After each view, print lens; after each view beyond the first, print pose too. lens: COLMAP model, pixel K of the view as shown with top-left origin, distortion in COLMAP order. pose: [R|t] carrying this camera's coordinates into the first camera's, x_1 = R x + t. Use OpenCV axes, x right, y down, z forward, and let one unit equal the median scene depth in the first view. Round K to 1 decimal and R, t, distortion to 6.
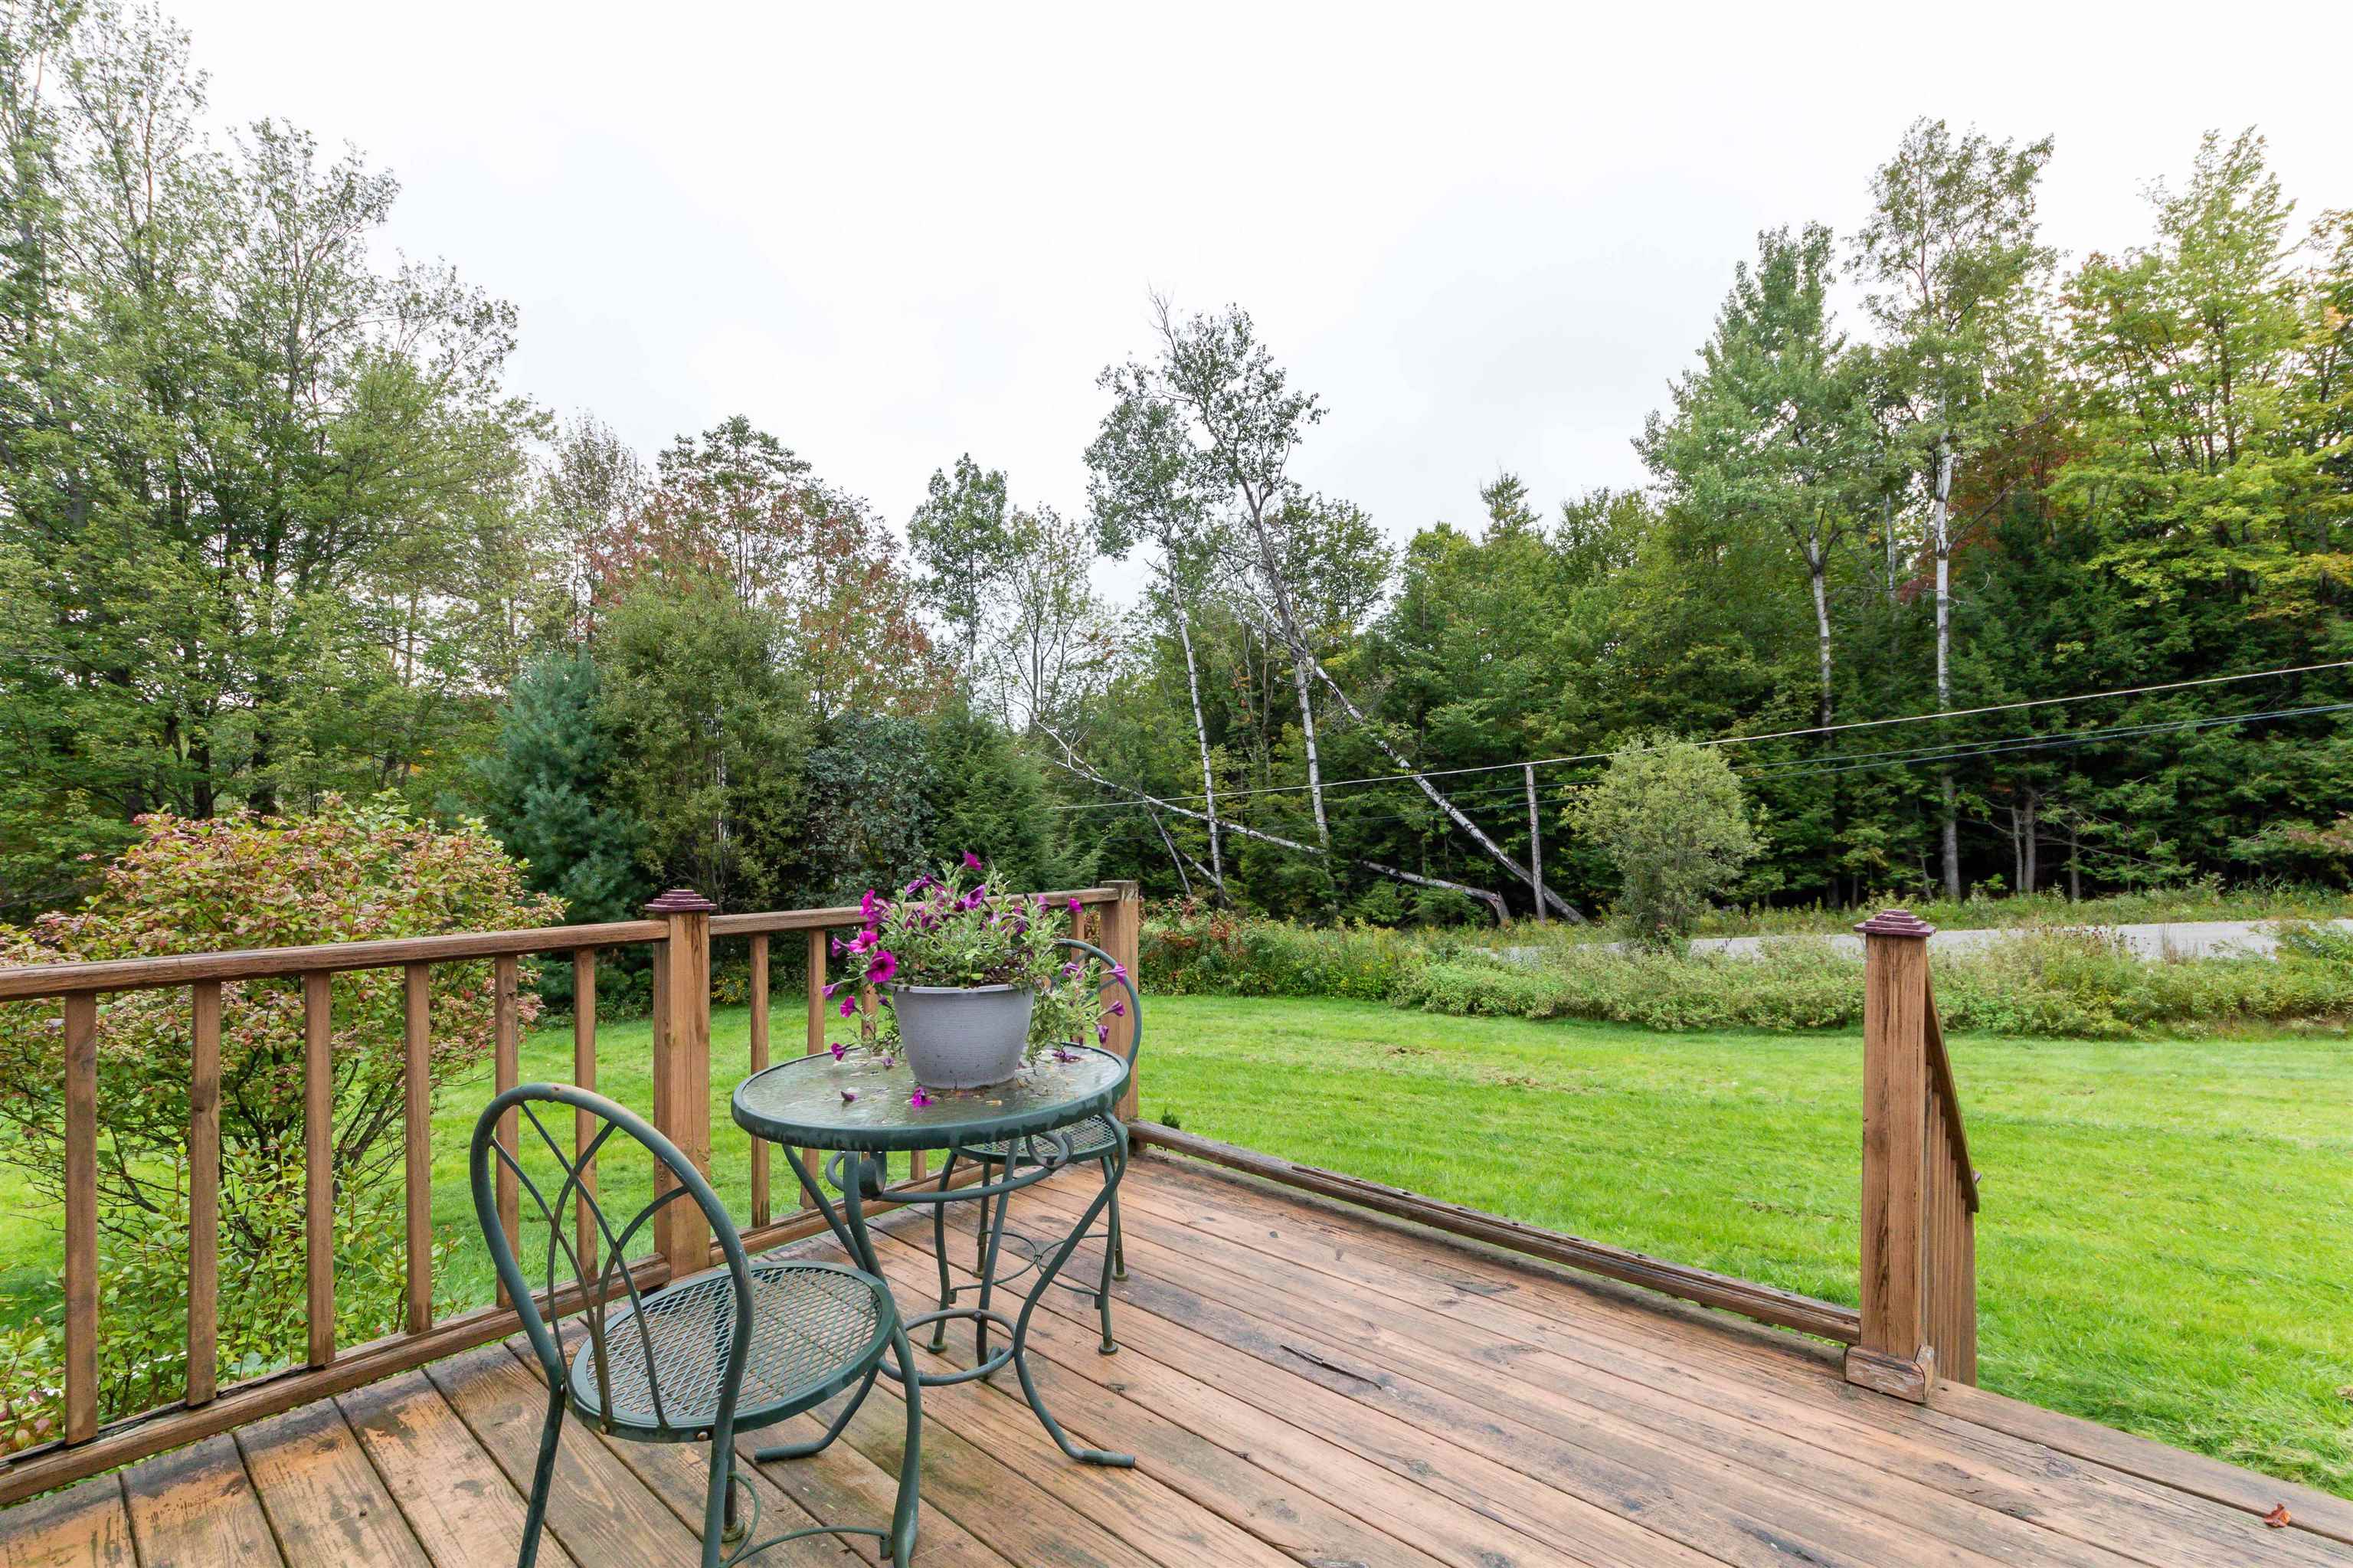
lens RADIAL K [[1087.4, 0, 1152.7], [0, 1087.4, 803.8], [0, 0, 1]] dist [0.018907, -0.000611]
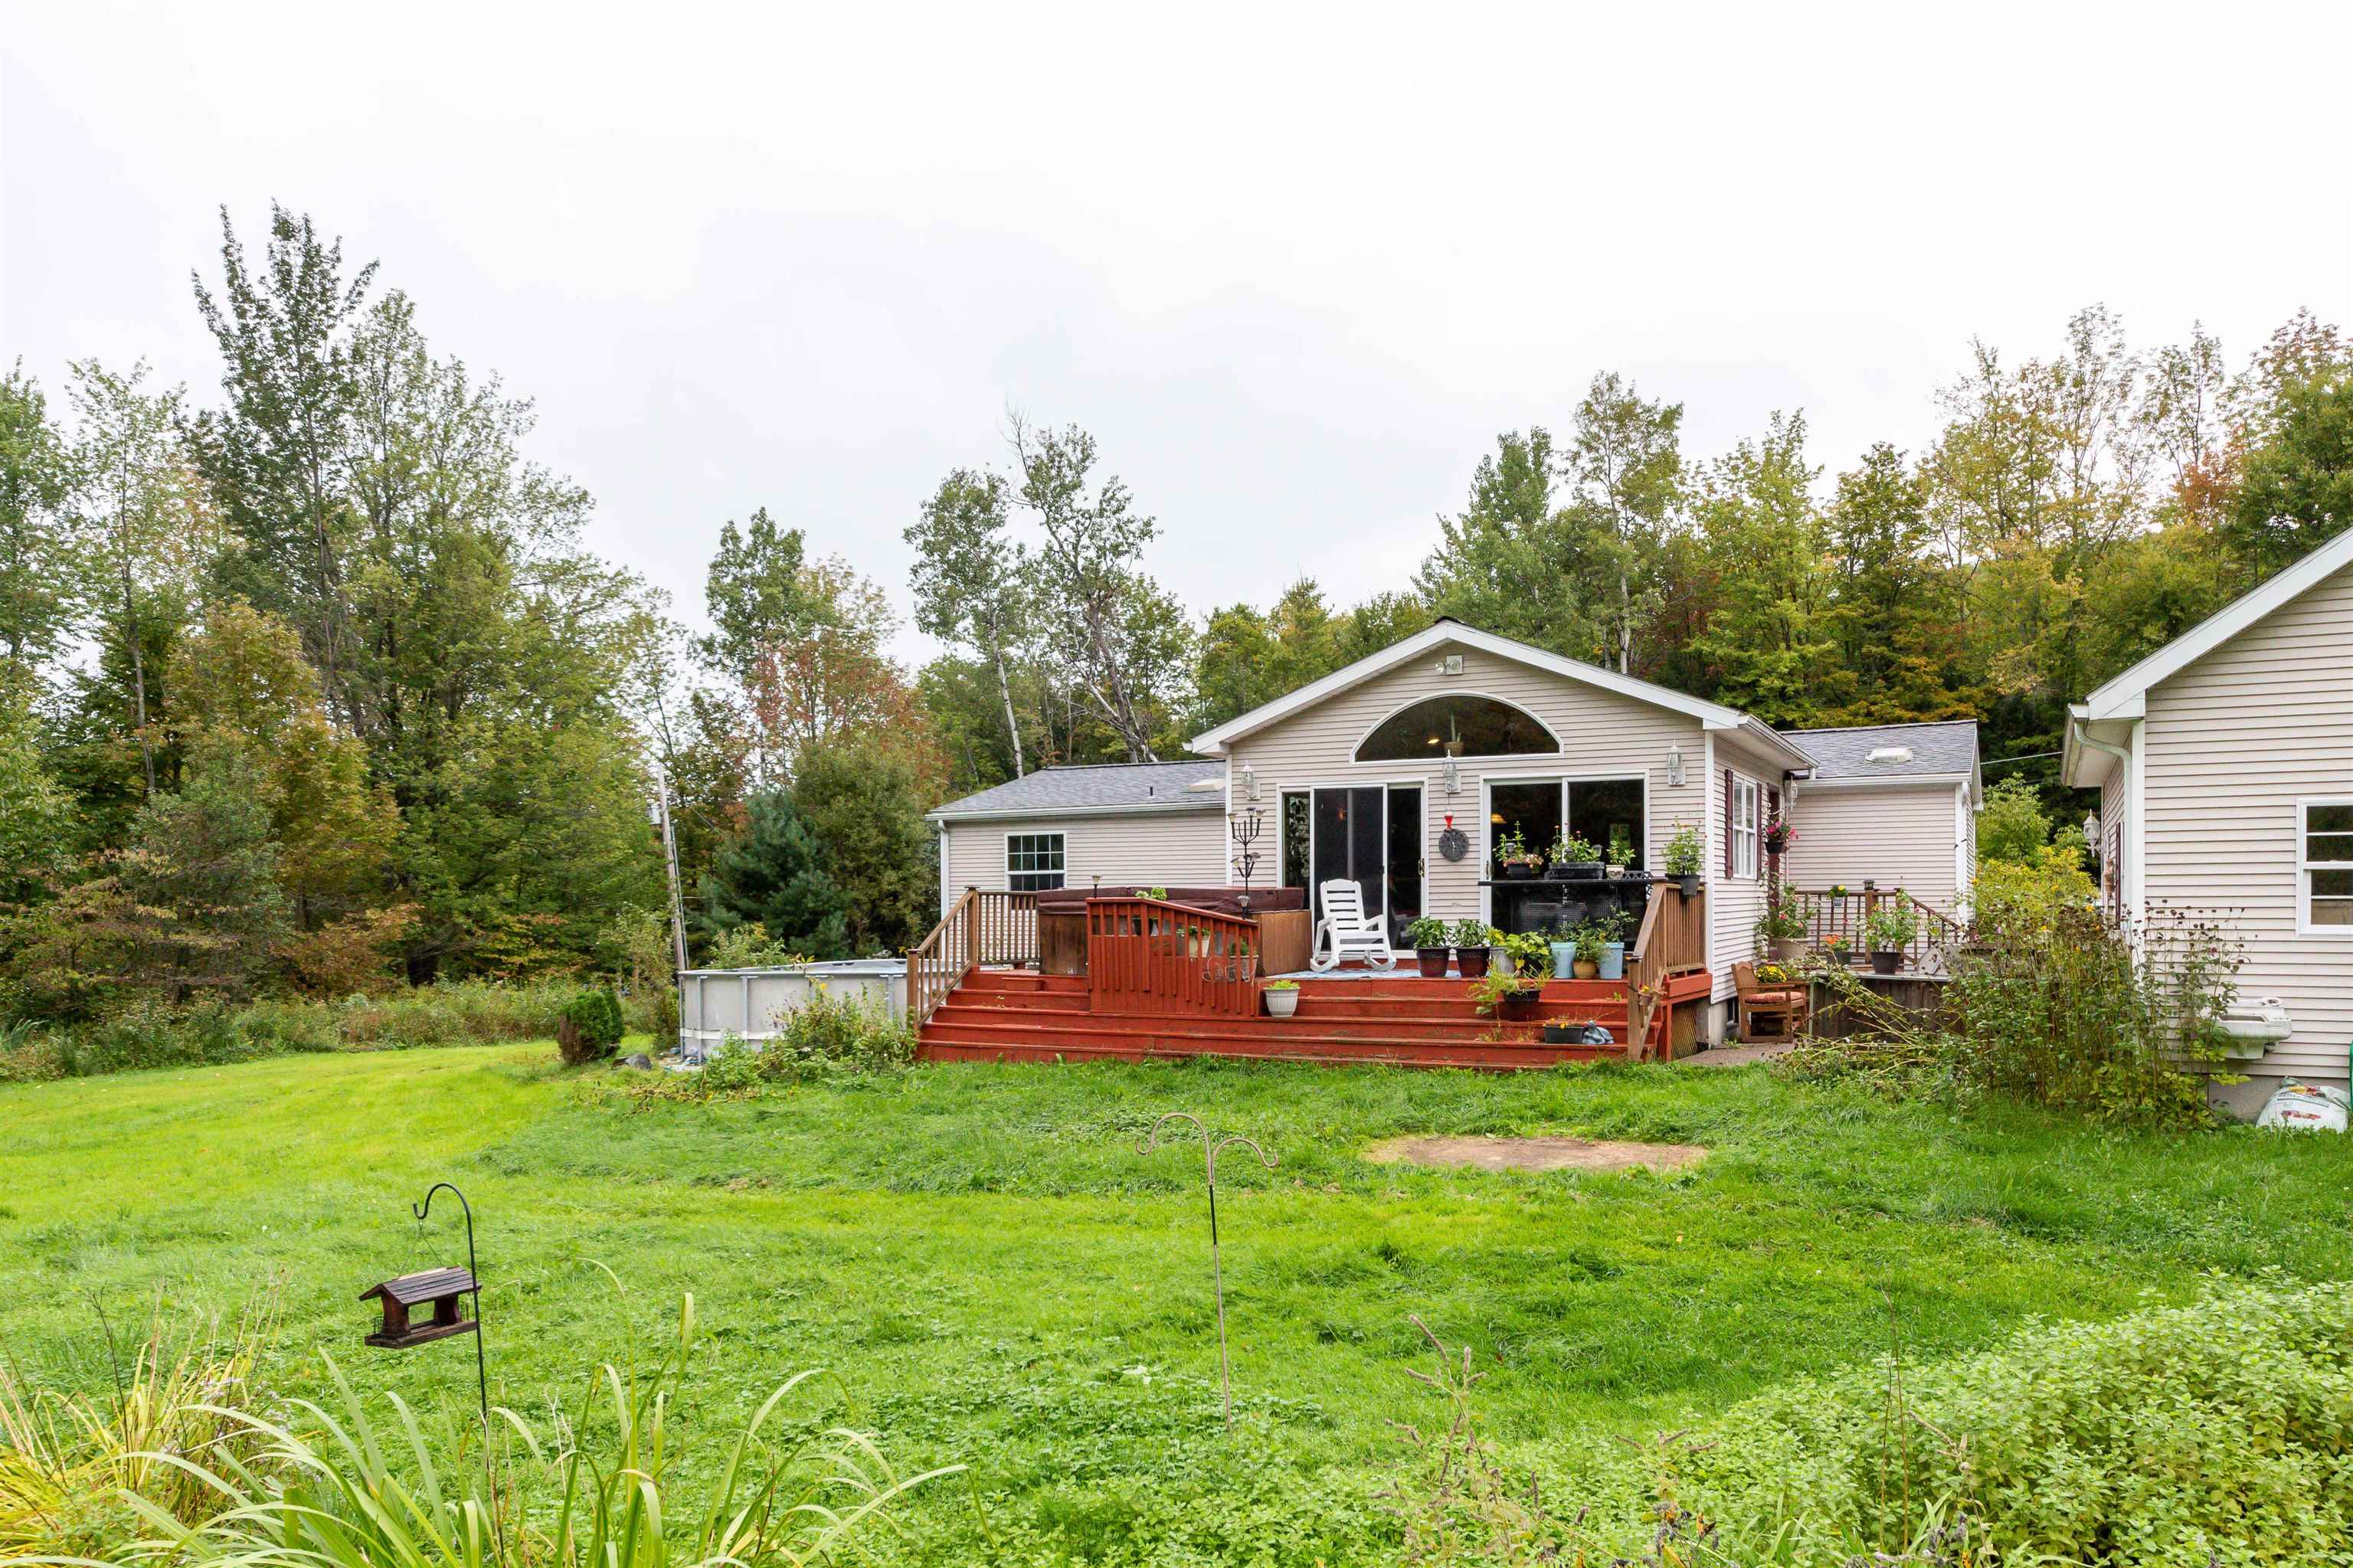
lens RADIAL K [[1697.9, 0, 1237.1], [0, 1697.9, 898.1], [0, 0, 1]] dist [0.010643, 0.005887]
pose [[0.952427, -0.000847, 0.304767, -0.329326], [0.000613, 0.999999, 0.000862, 0.020999], [-0.304767, -0.000635, 0.952427, -0.758700]]
